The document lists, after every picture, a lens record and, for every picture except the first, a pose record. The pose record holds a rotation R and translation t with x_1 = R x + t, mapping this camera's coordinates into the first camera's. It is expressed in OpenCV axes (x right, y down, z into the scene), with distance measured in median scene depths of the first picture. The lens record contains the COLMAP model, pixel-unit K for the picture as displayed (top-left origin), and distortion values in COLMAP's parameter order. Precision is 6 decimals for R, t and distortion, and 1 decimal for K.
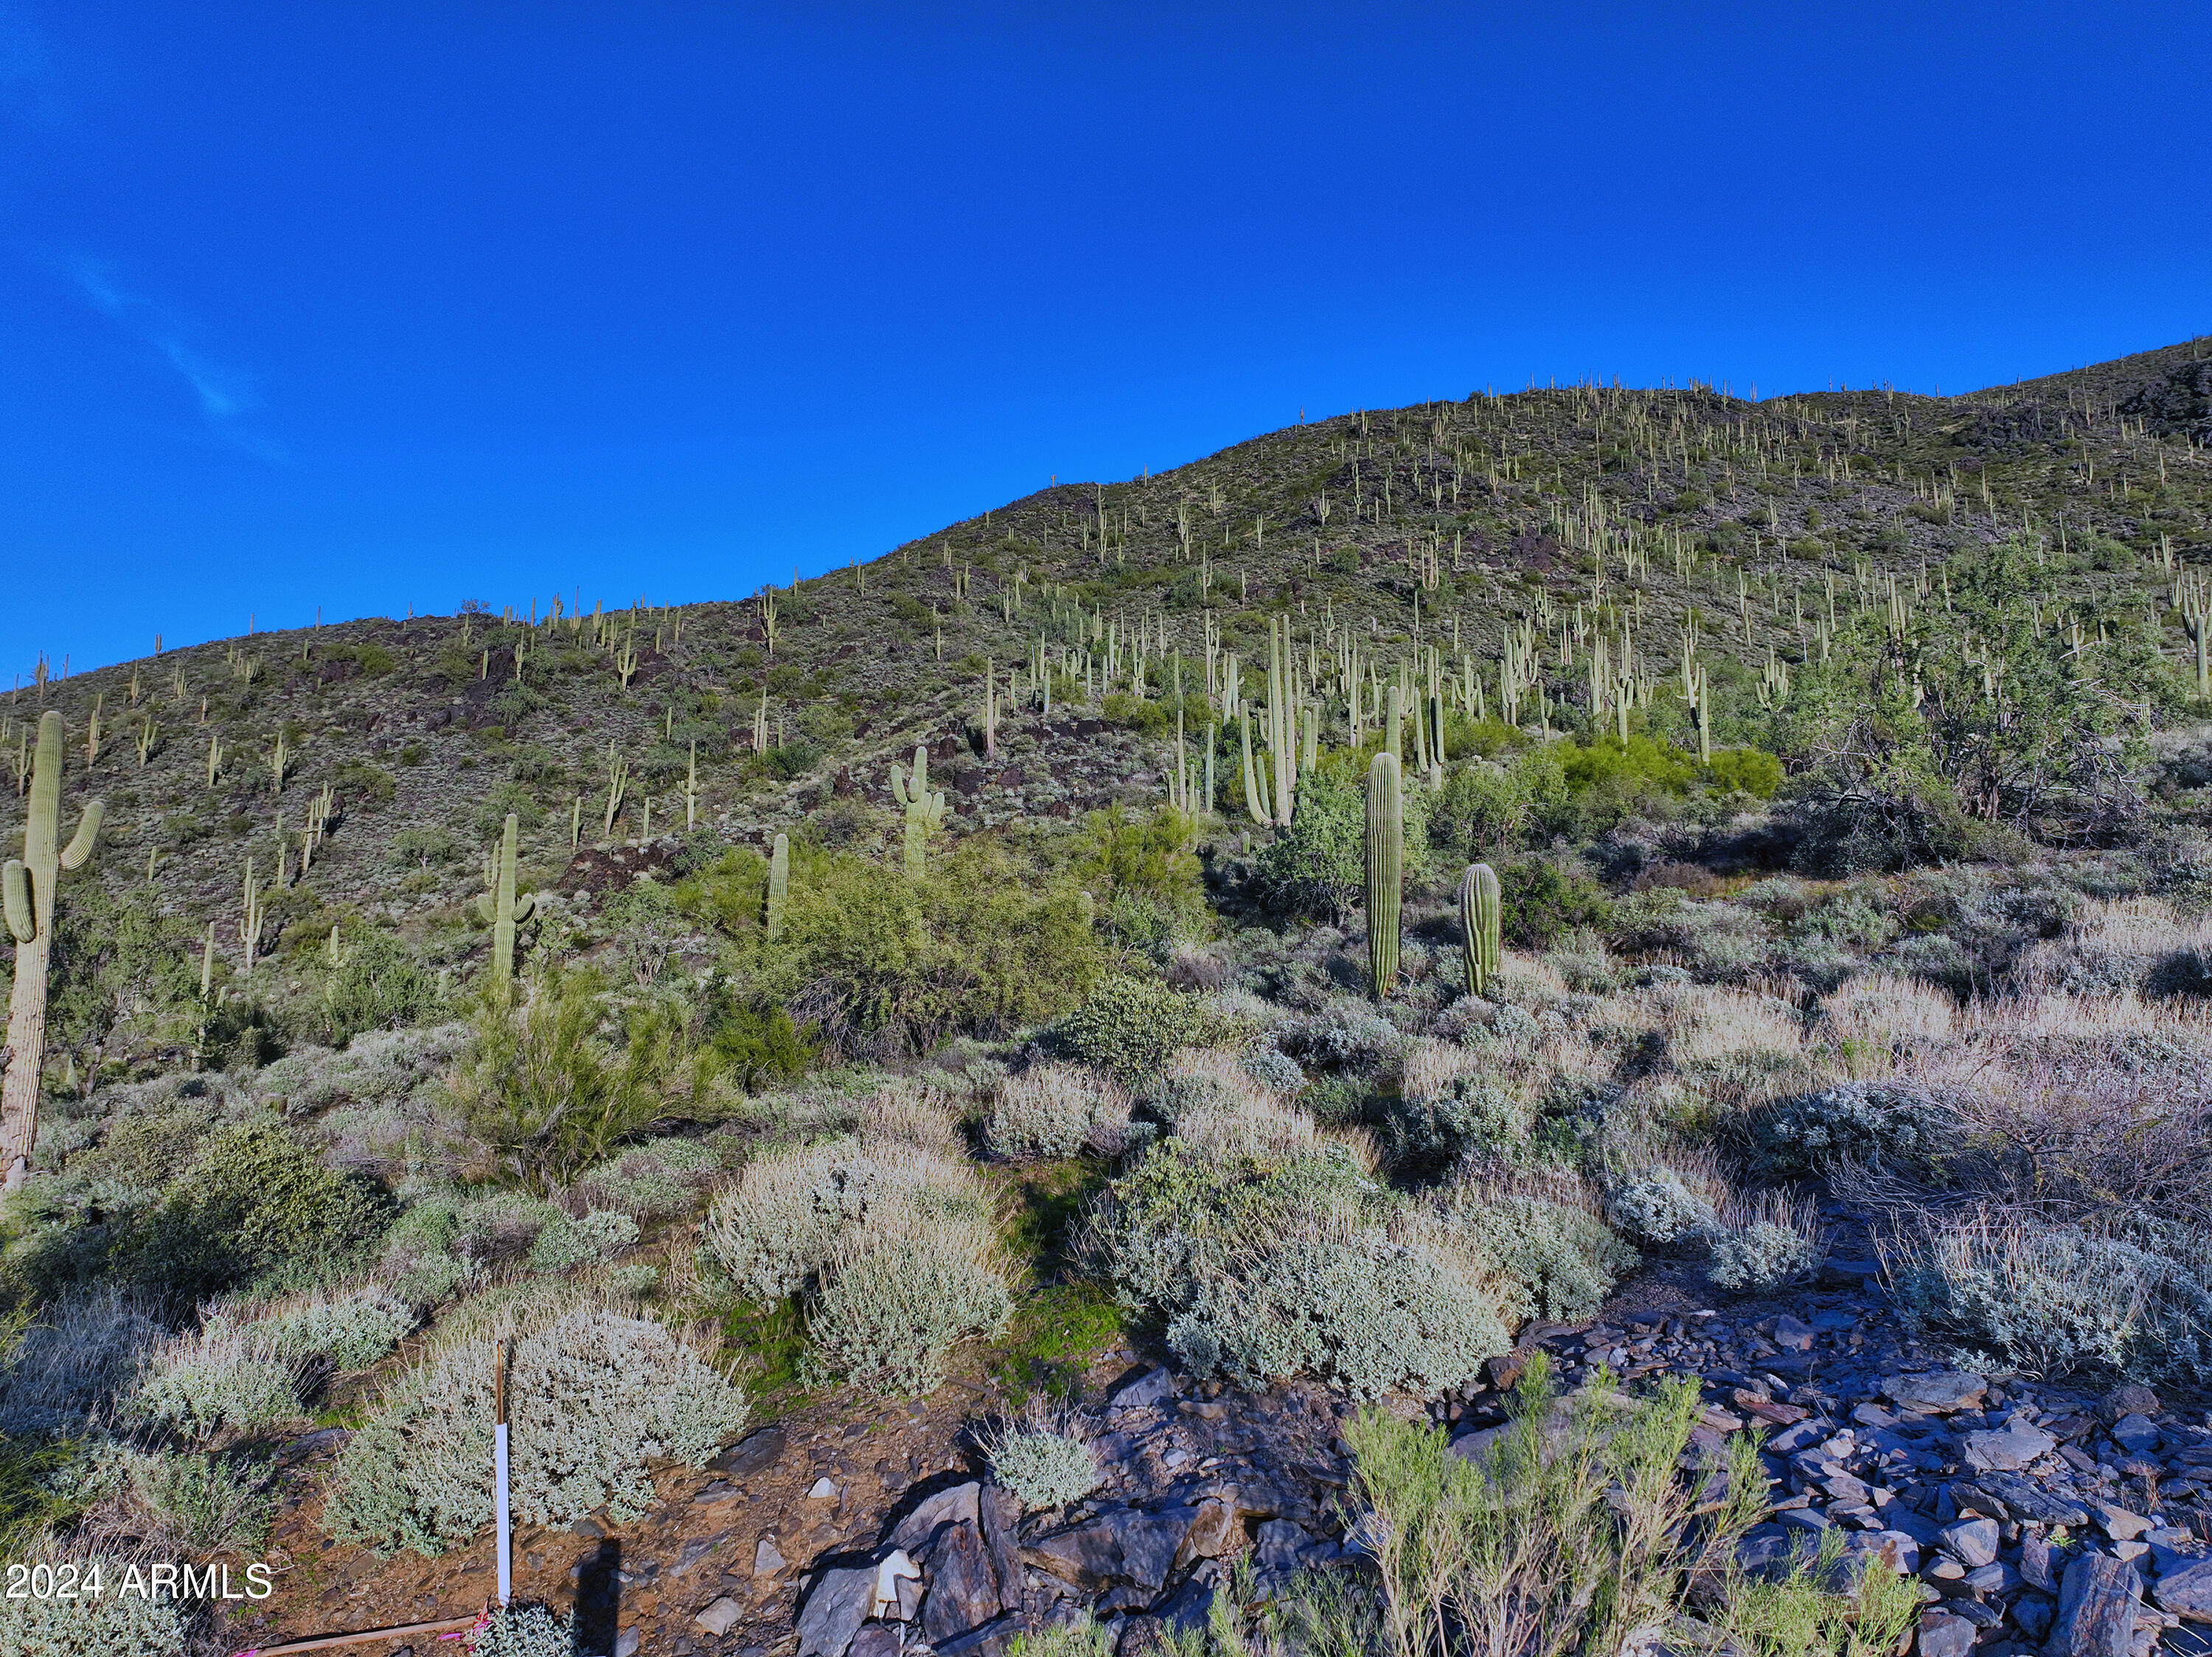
lens RADIAL K [[1547.5, 0, 1106.0], [0, 1547.5, 828.5], [0, 0, 1]] dist [-0.044411, 0.004413]
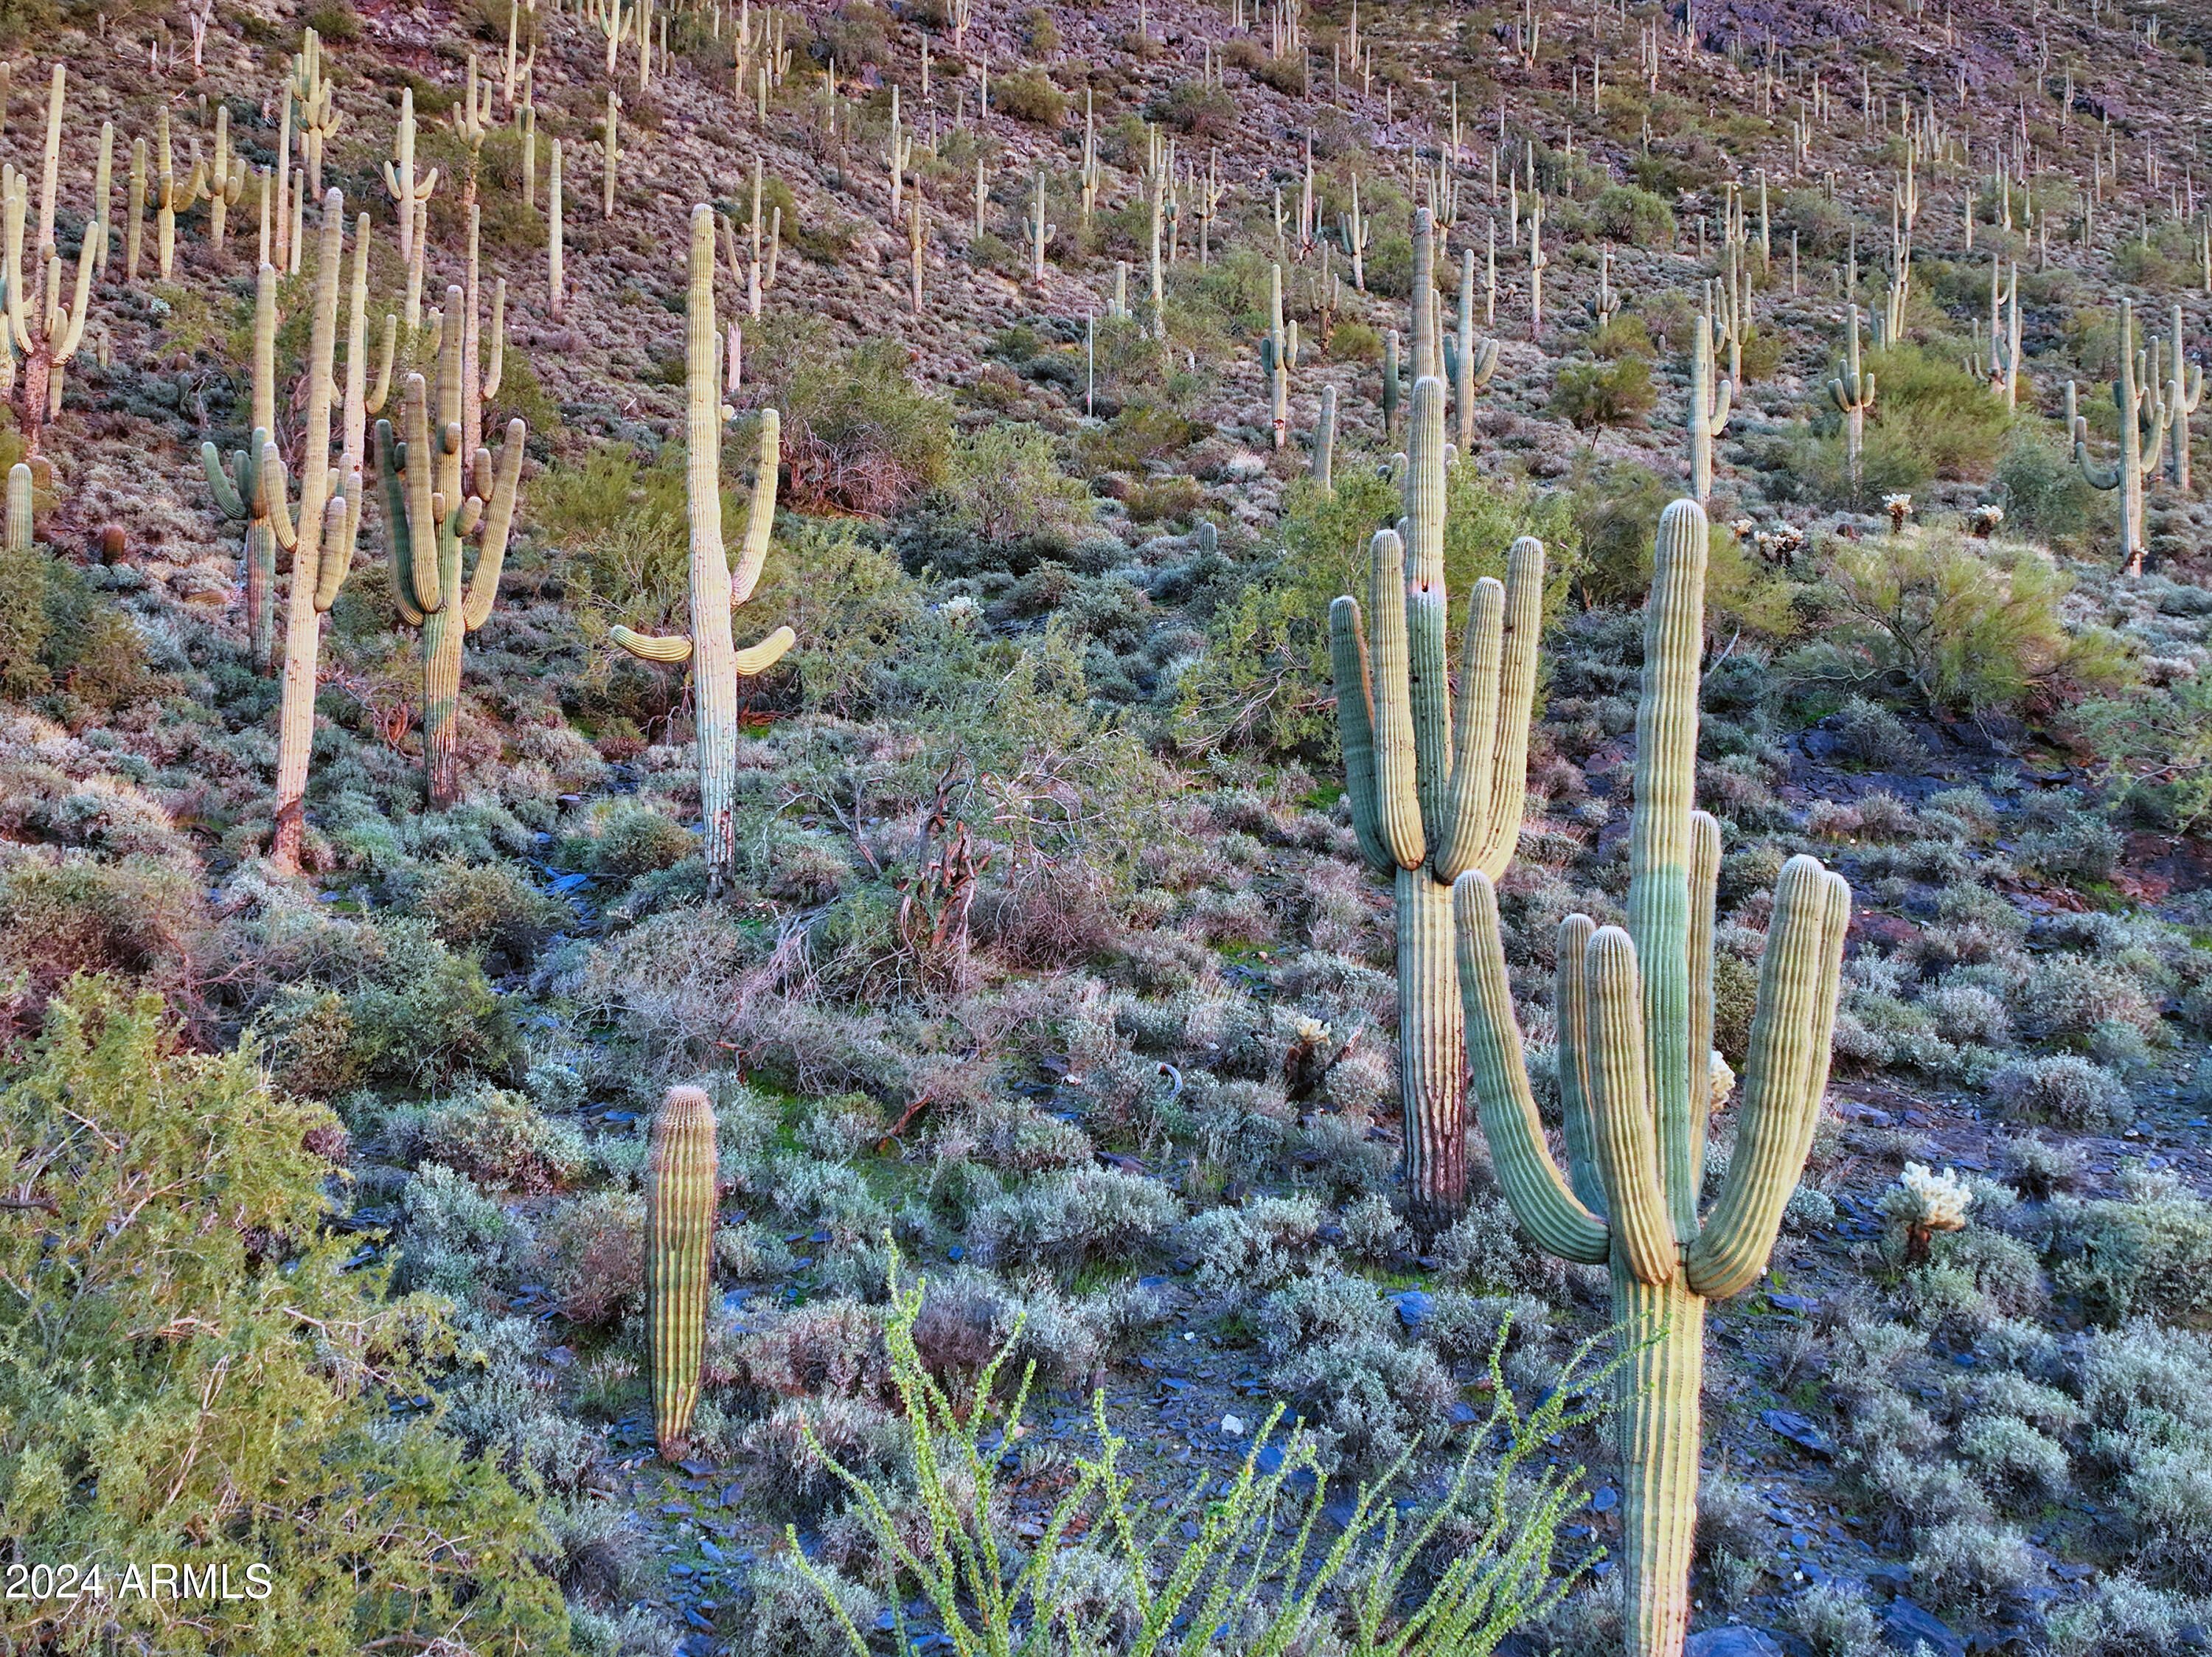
lens RADIAL K [[2640.0, 0, 1106.0], [0, 2640.0, 828.5], [0, 0, 1]] dist [0.018398, 0.017455]
pose [[0.873020, 0.036479, 0.486318, 0.121397], [-0.086618, 0.992942, 0.081013, -0.039842], [-0.479931, -0.112850, 0.870018, 0.318148]]
